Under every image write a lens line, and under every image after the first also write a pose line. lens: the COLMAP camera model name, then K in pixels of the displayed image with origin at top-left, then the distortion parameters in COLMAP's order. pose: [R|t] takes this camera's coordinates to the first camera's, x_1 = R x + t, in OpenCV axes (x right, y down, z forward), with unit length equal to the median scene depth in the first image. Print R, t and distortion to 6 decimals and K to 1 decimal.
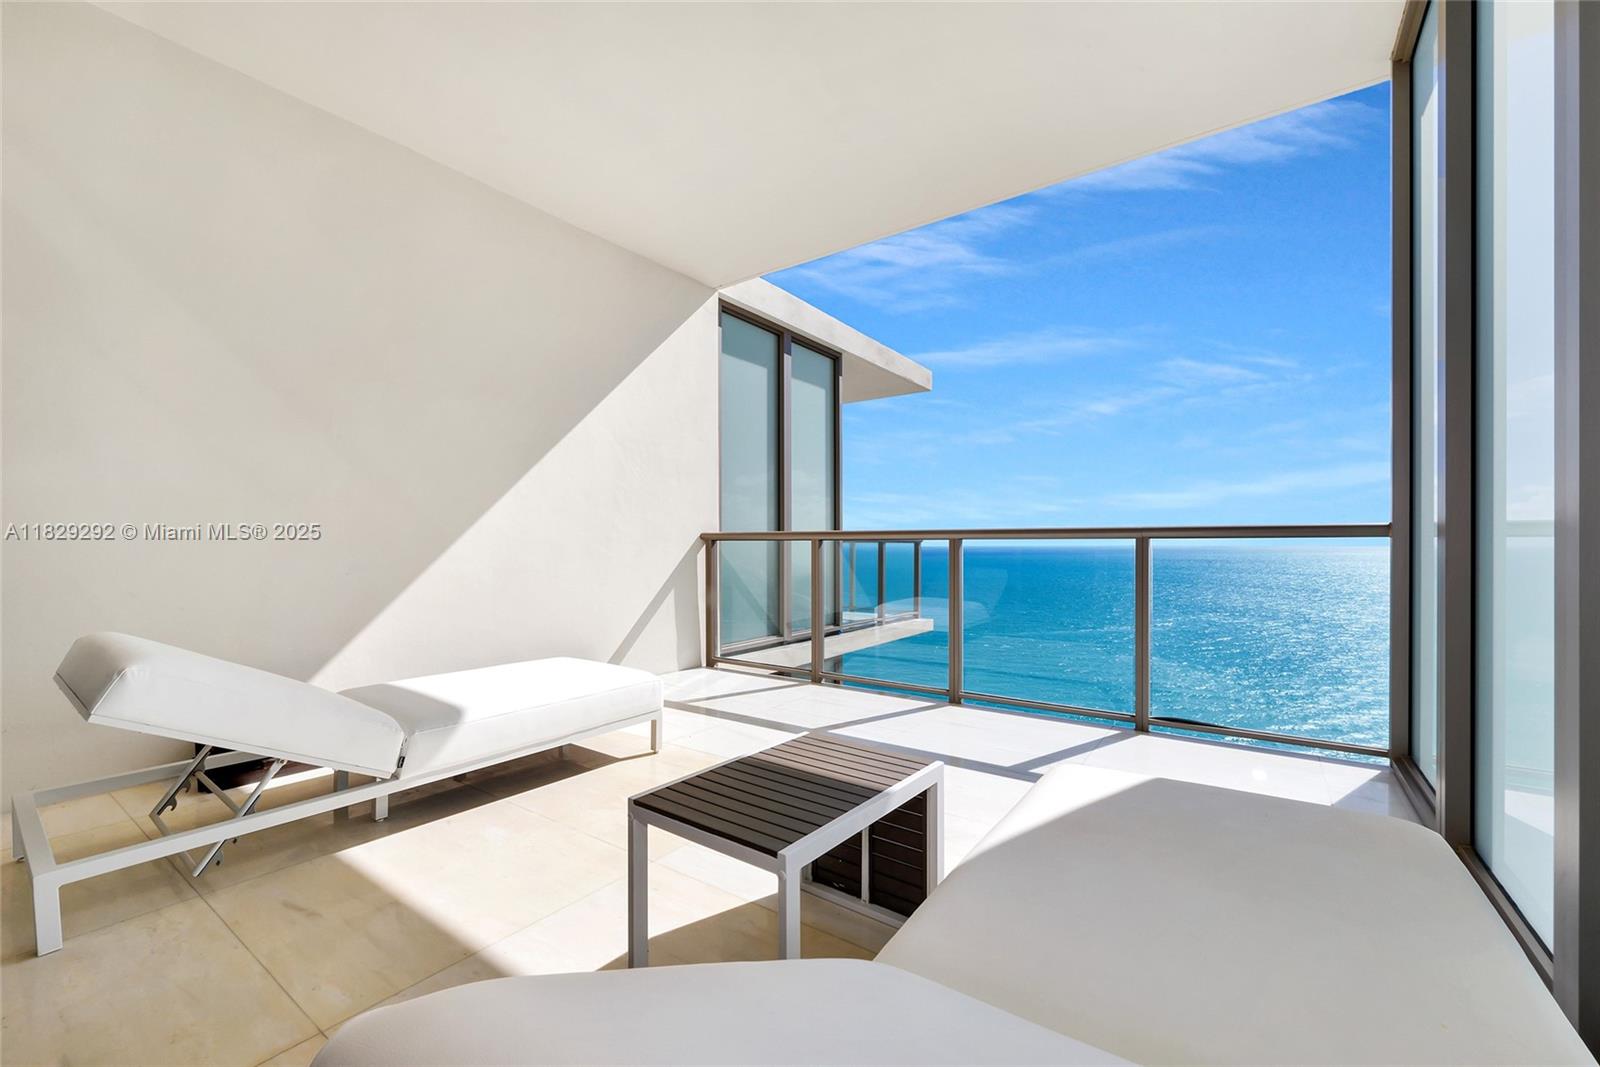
lens RADIAL K [[643.5, 0, 793.2], [0, 643.5, 547.4], [0, 0, 1]] dist [-0.002107, -0.000257]
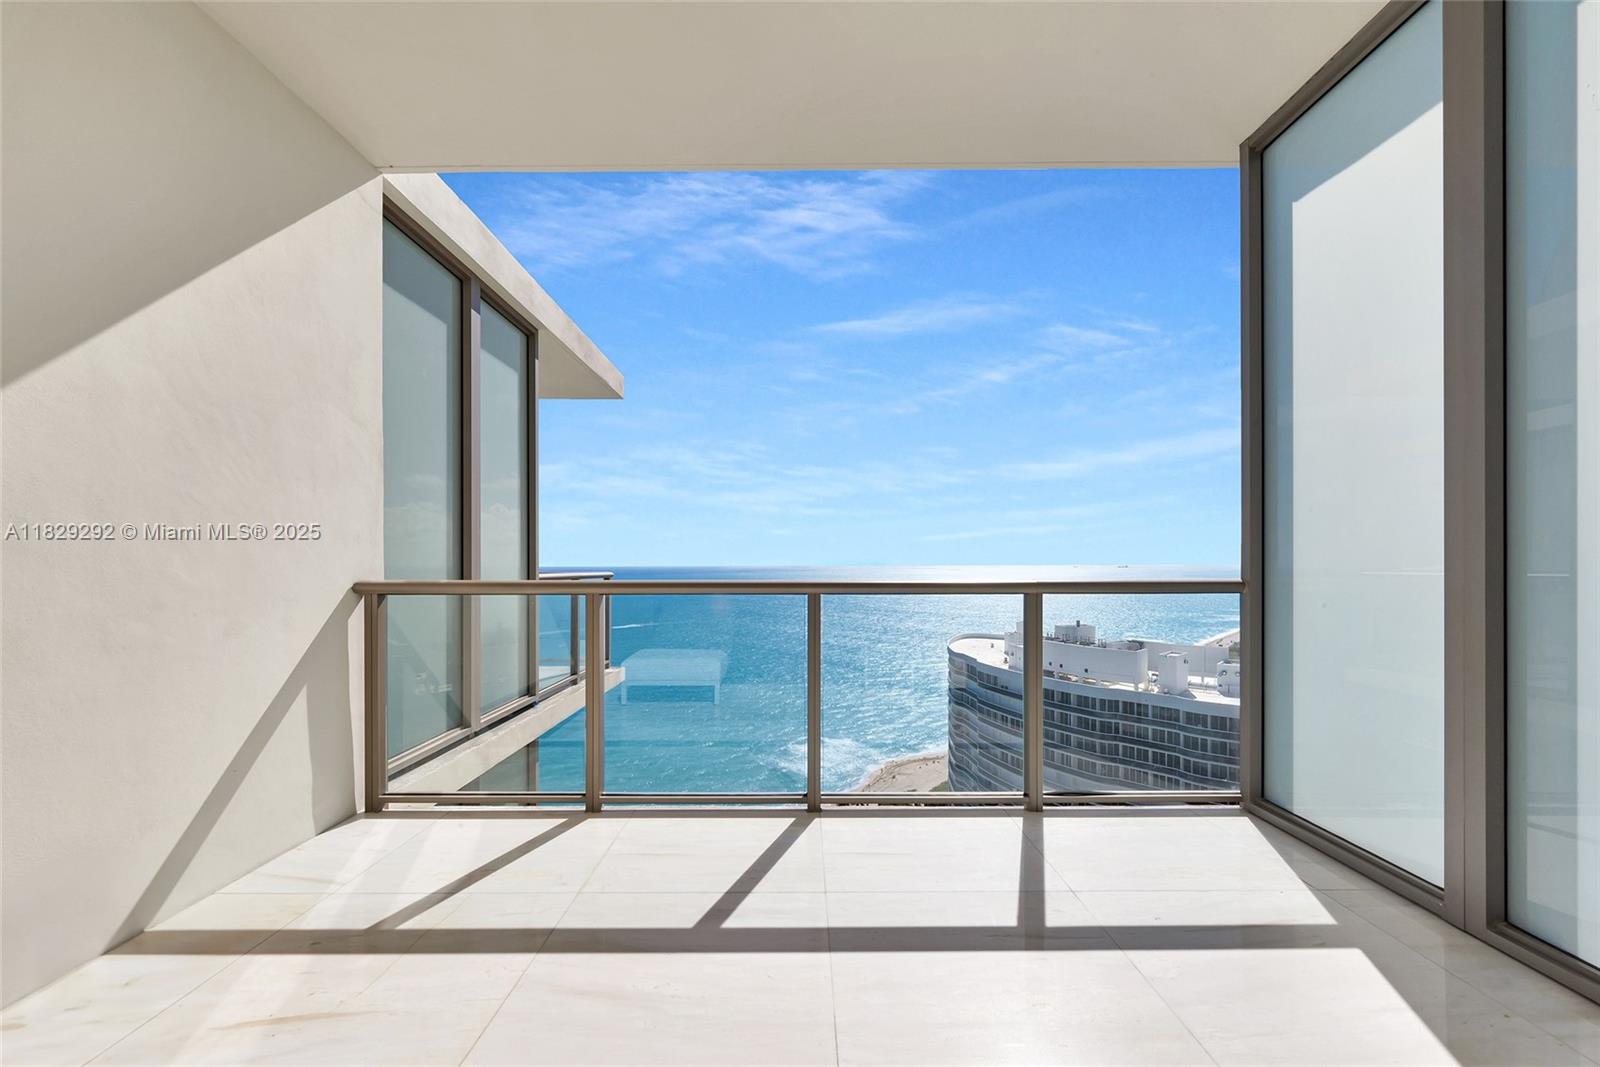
lens RADIAL K [[645.0, 0, 801.9], [0, 645.0, 560.3], [0, 0, 1]] dist [0.000125, -0.000061]
pose [[0.811154, 0.001786, 0.584830, -0.154385], [0.004645, 0.999944, -0.009497, -0.034457], [-0.584815, 0.010420, 0.811100, 0.292510]]
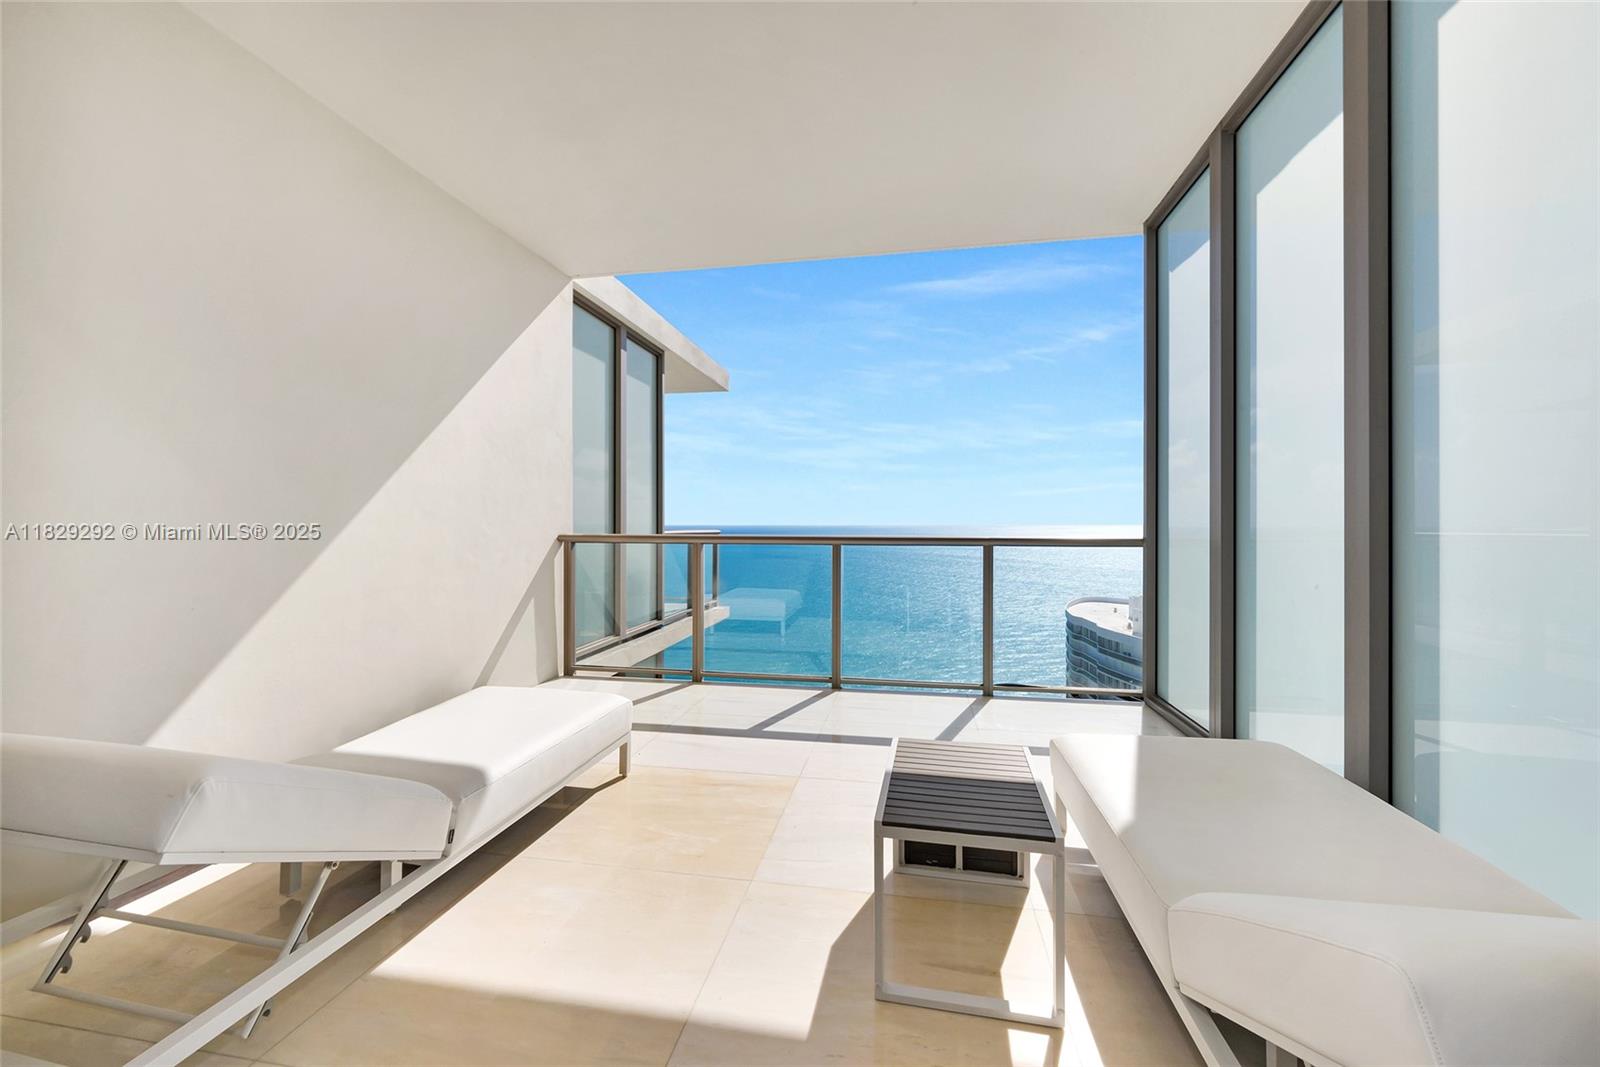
lens RADIAL K [[638.5, 0, 793.1], [0, 638.5, 518.9], [0, 0, 1]] dist [0.001249, 0.000159]
pose [[0.905953, 0.004215, 0.423357, -0.224812], [0.000415, 0.999941, -0.010842, -0.034989], [-0.423378, 0.009997, 0.905898, 0.006109]]
